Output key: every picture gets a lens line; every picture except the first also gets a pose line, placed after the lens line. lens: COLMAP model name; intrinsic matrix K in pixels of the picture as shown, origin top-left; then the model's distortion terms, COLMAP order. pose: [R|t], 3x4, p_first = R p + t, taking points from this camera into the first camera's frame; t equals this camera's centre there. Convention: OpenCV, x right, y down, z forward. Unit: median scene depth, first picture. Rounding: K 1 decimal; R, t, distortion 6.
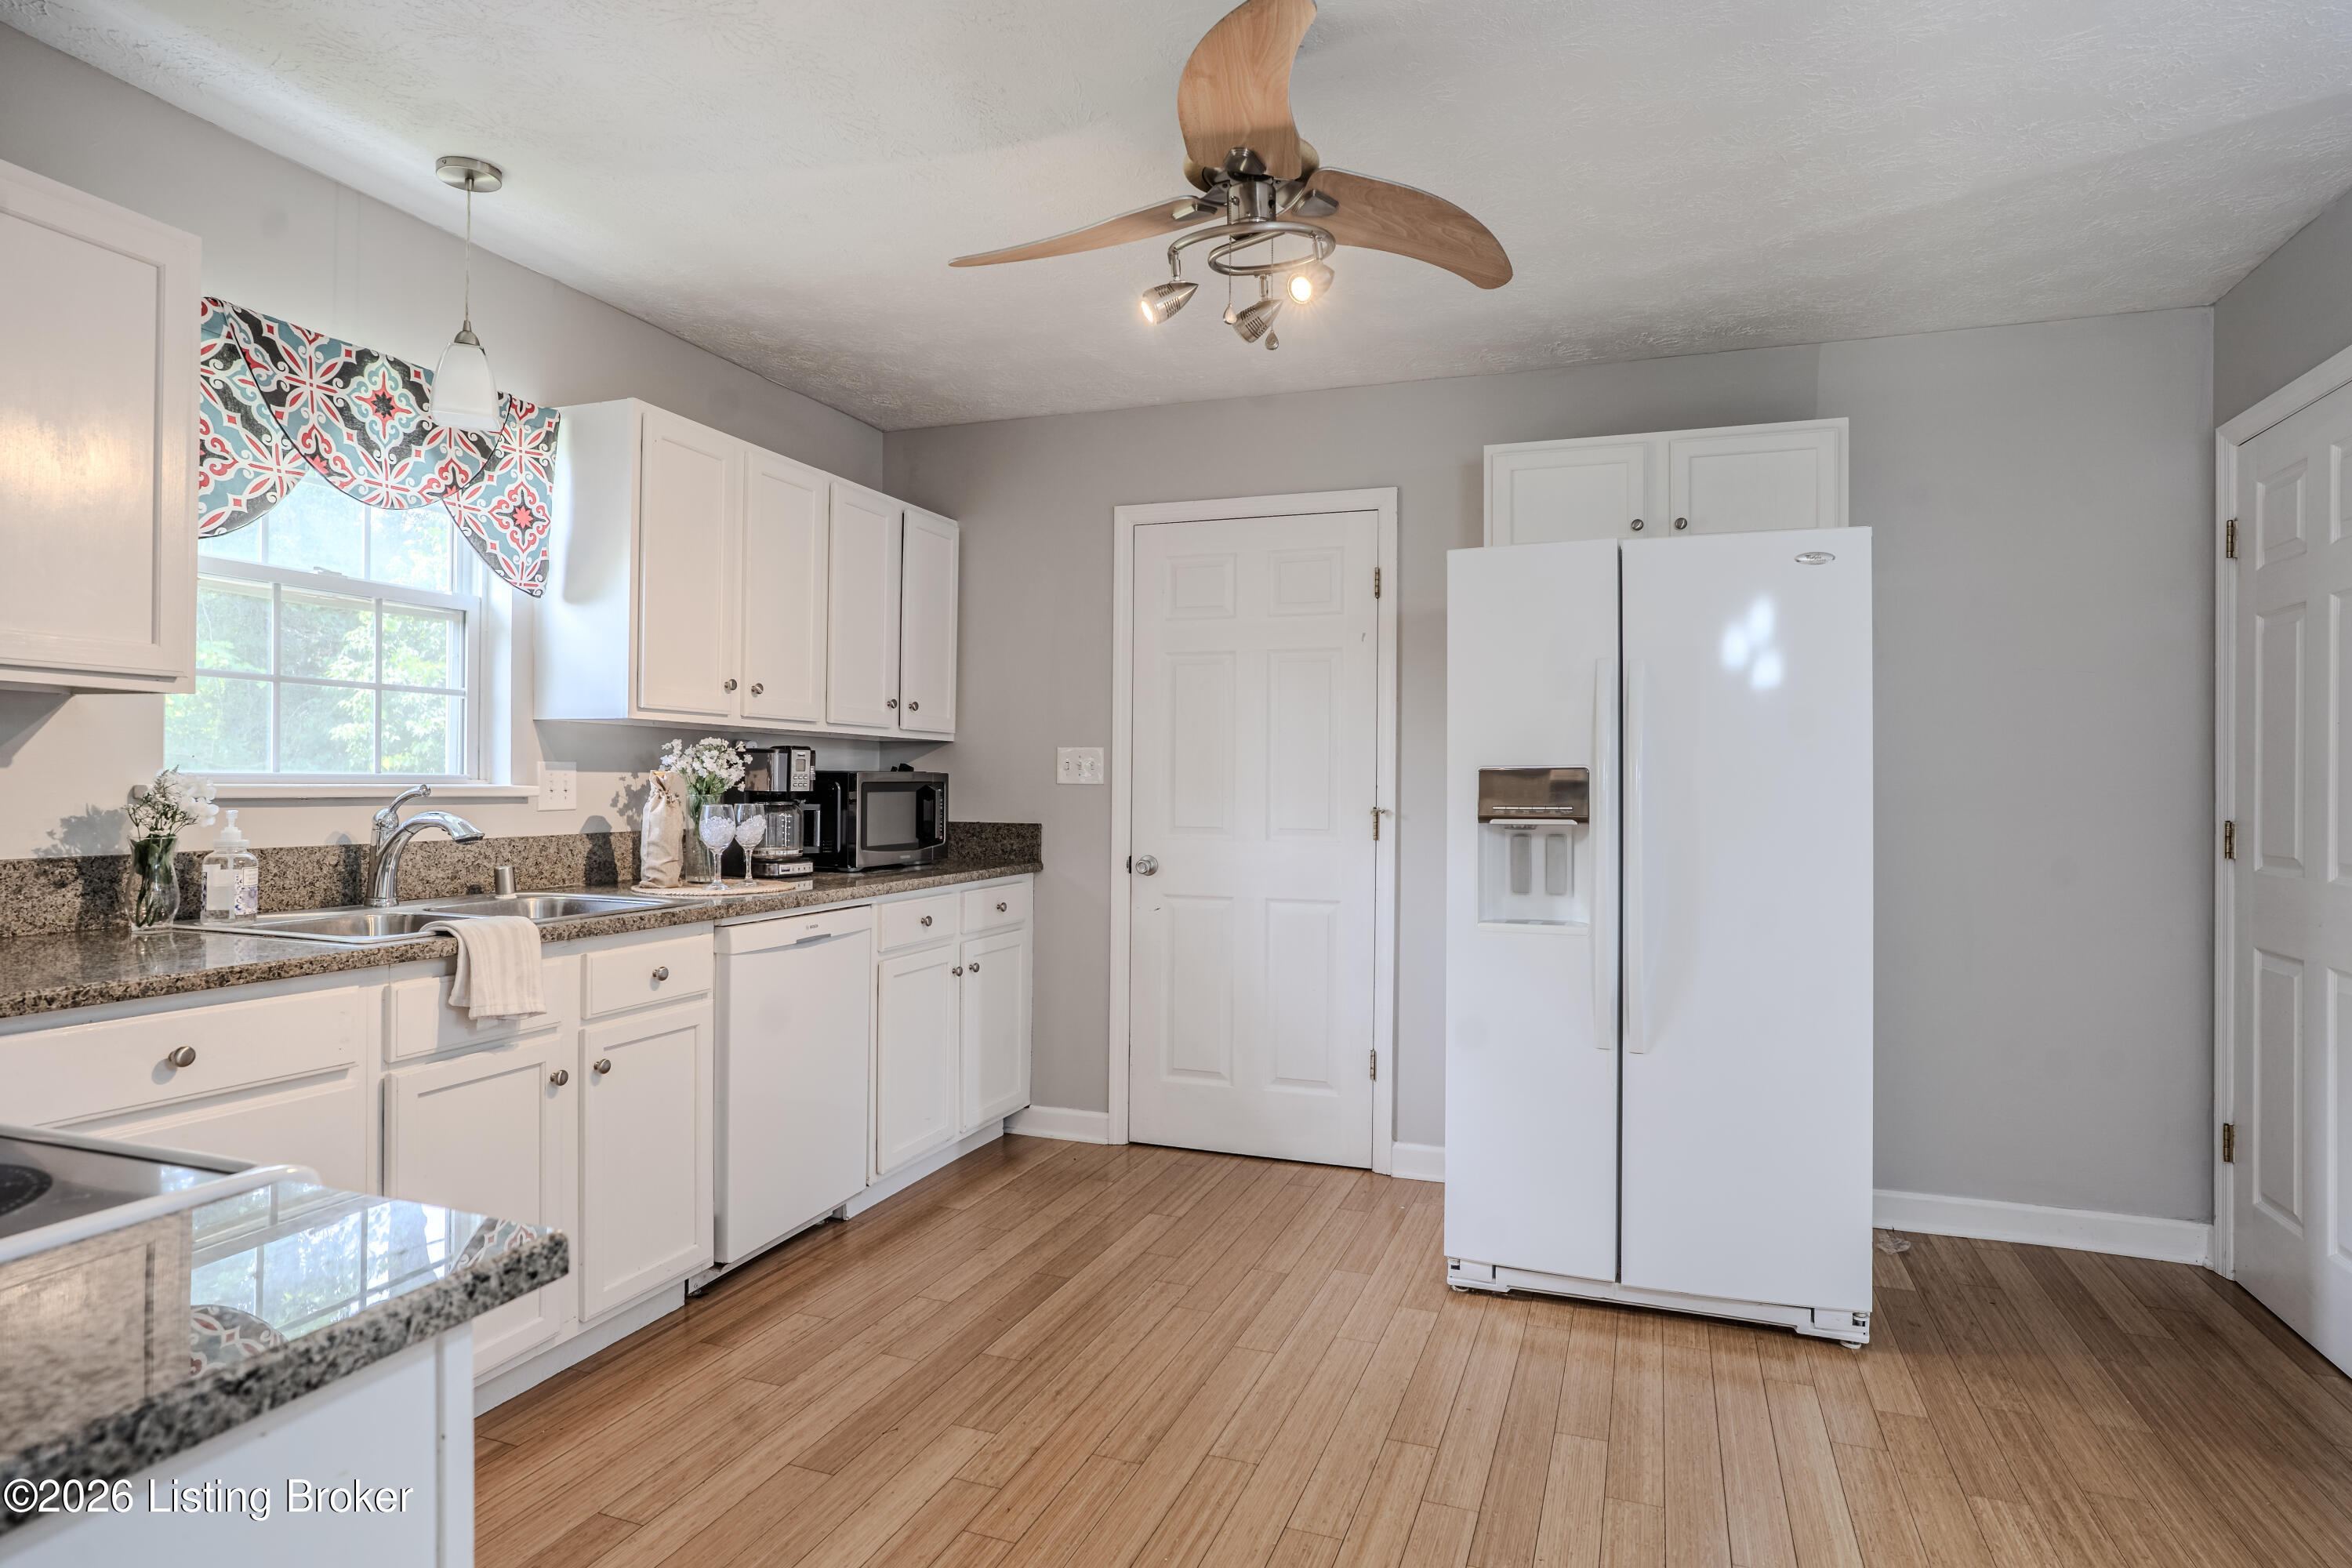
lens RADIAL K [[1290.6, 0, 1176.0], [0, 1290.6, 783.0], [0, 0, 1]] dist [-0.055999, 0.042121]
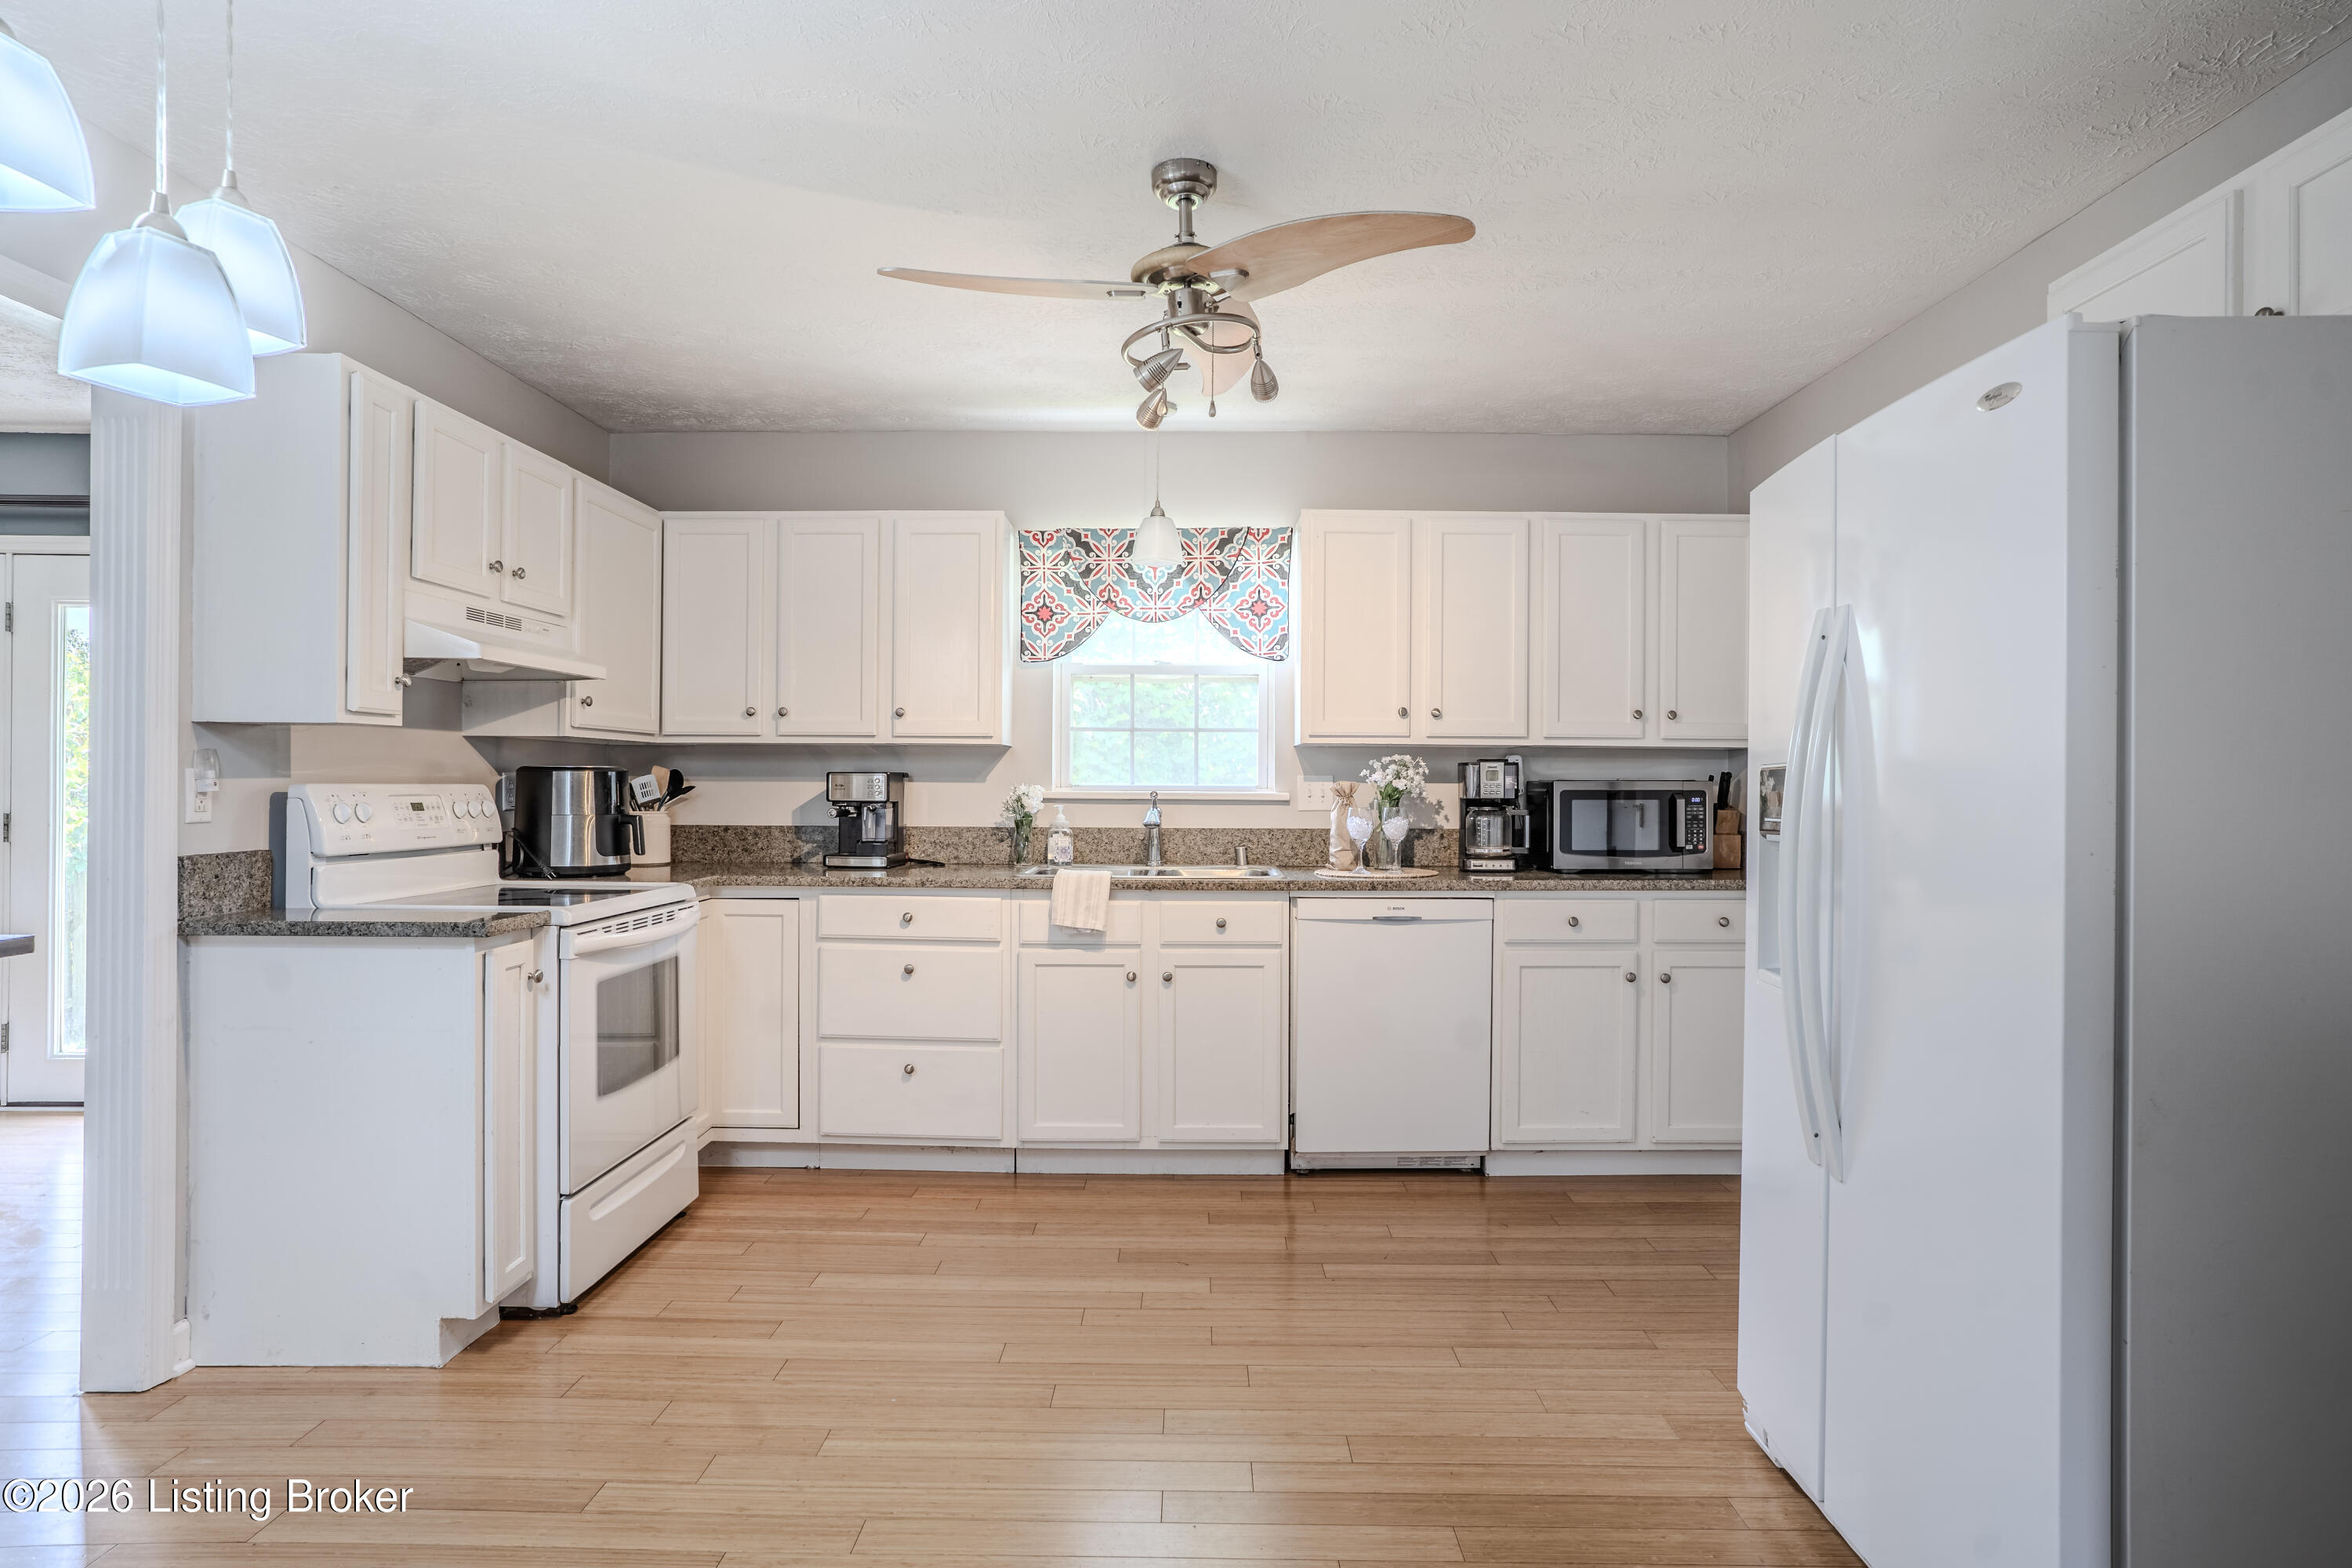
lens RADIAL K [[1290.6, 0, 1176.0], [0, 1290.6, 783.0], [0, 0, 1]] dist [-0.055999, 0.042121]
pose [[0.339600, -0.006735, -0.940546, 0.866043], [-0.002569, 0.999964, -0.008088, 0.003487], [0.940566, 0.005163, 0.339570, 0.423619]]
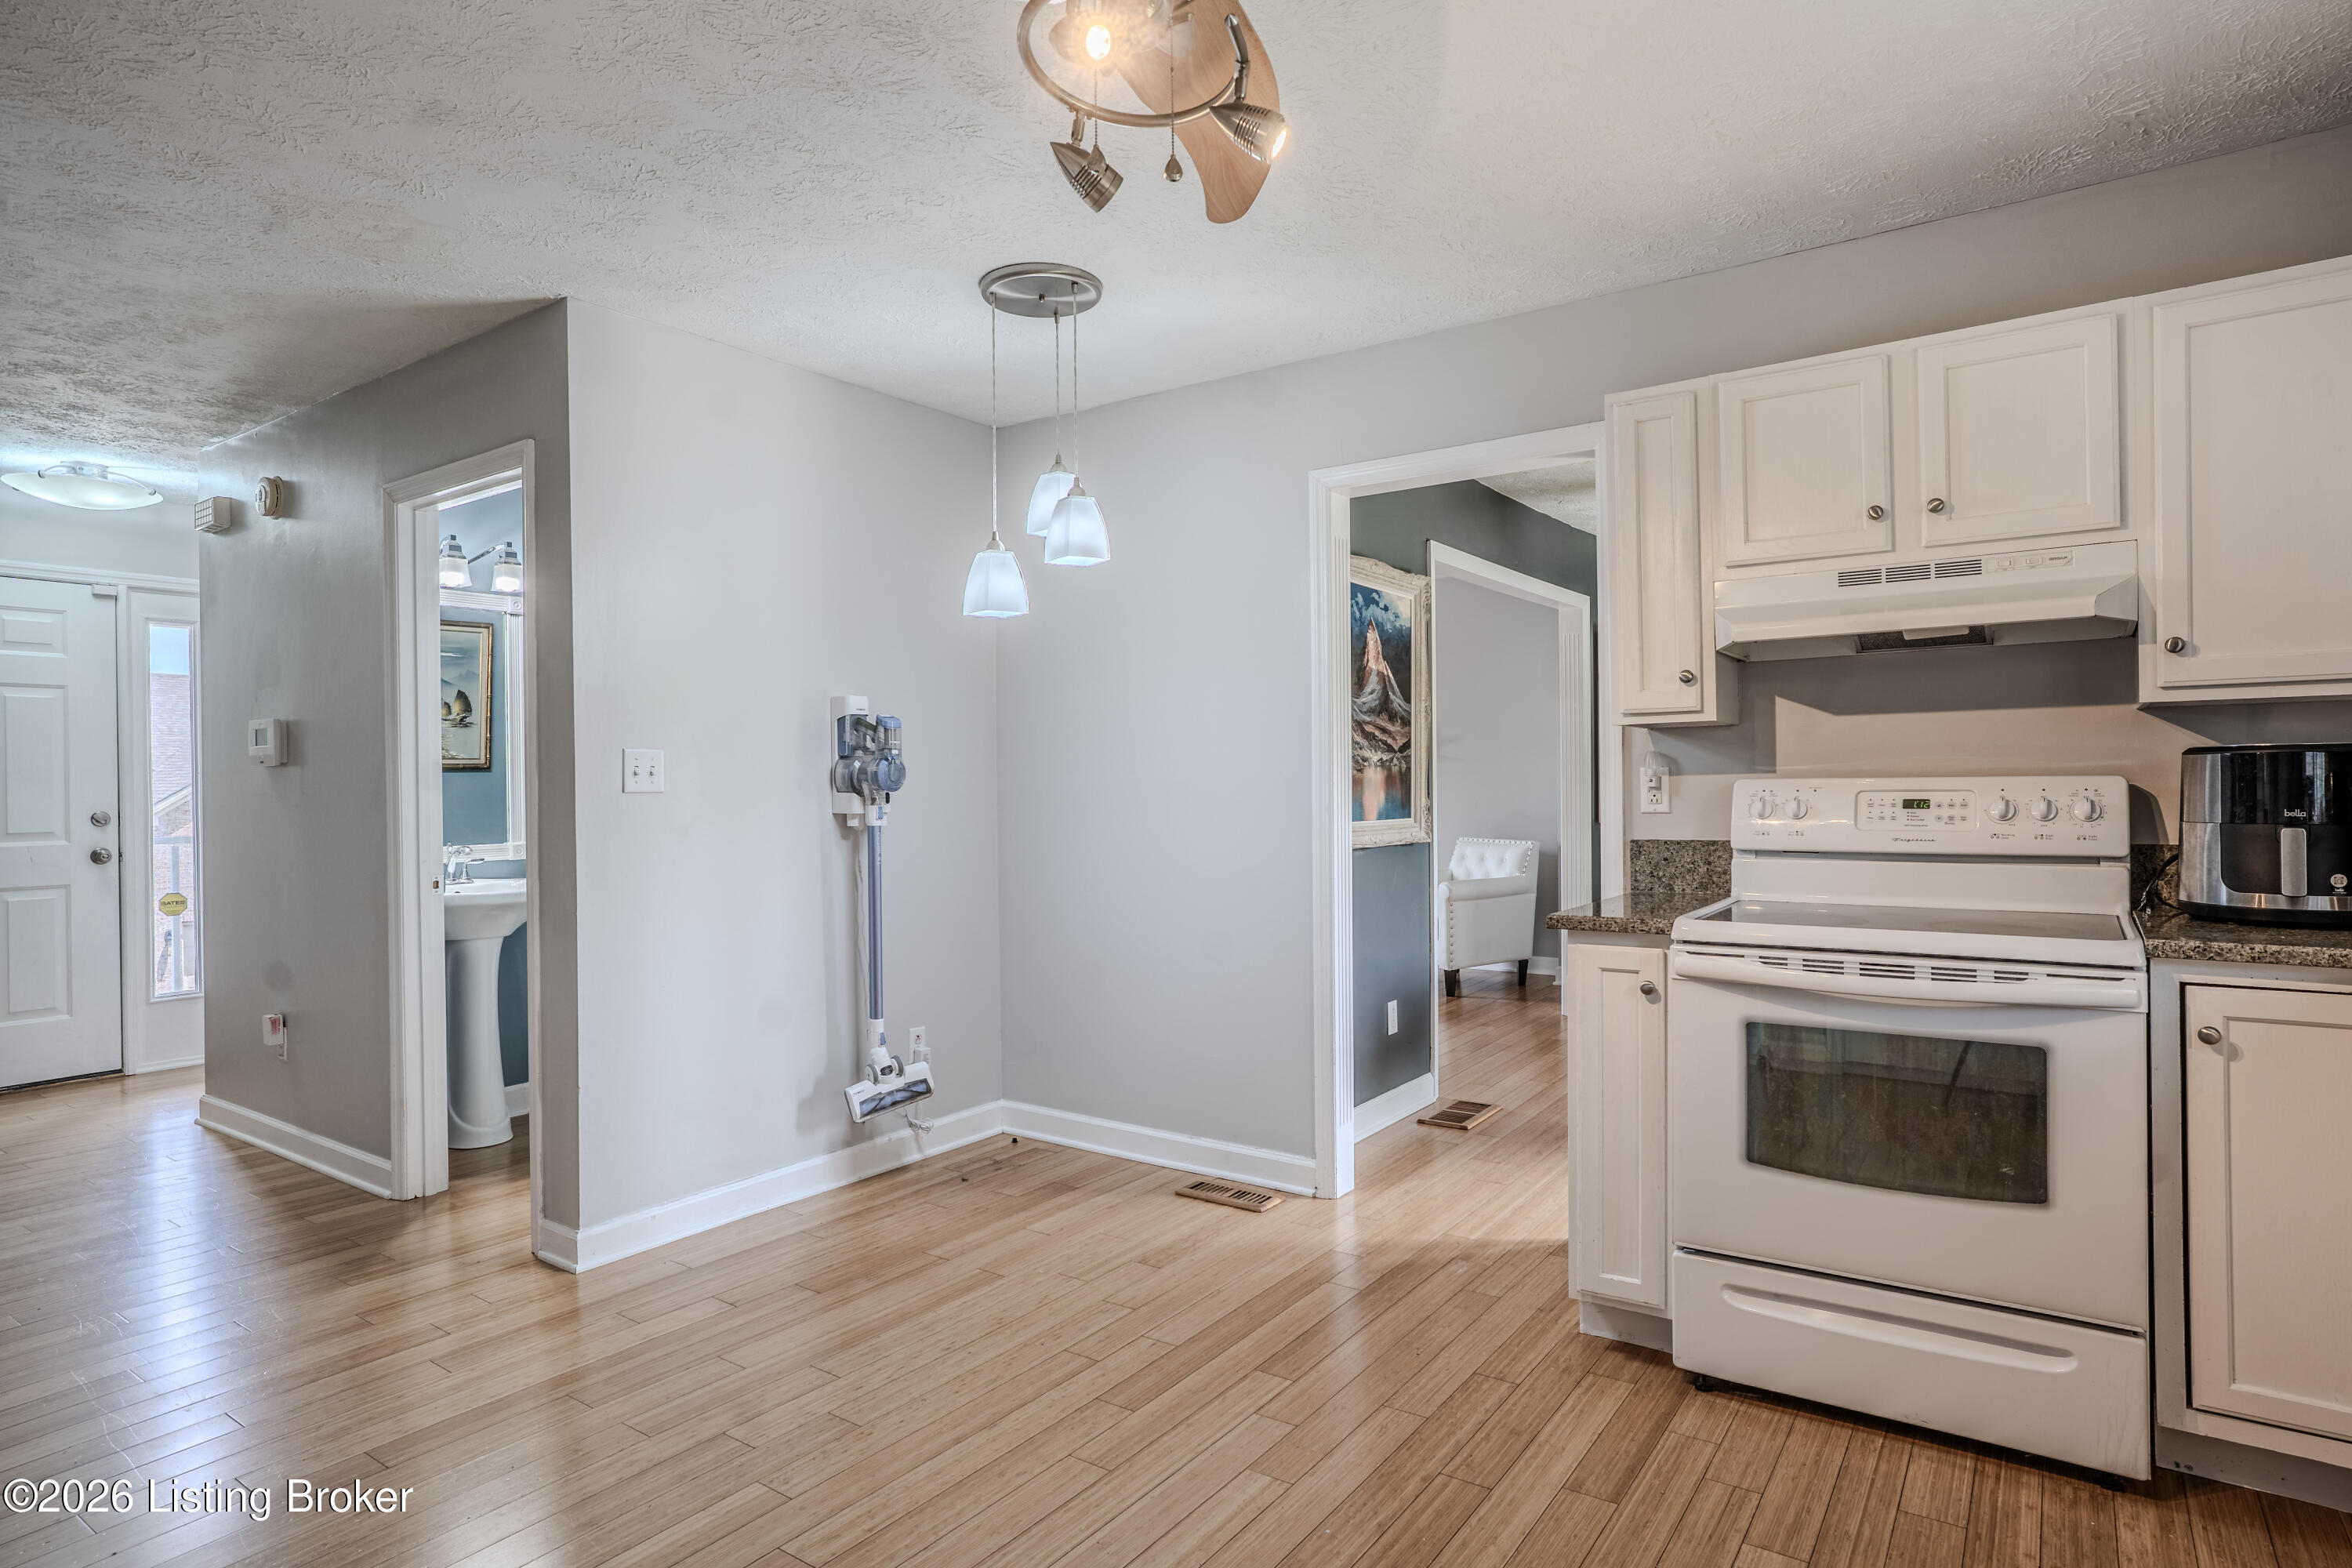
lens RADIAL K [[1290.6, 0, 1176.0], [0, 1290.6, 783.0], [0, 0, 1]] dist [-0.055999, 0.042121]
pose [[-0.968251, 0.003977, 0.249948, -0.105102], [0.004404, 0.999990, 0.001148, -0.002367], [-0.249940, 0.002213, -0.968259, 1.240097]]
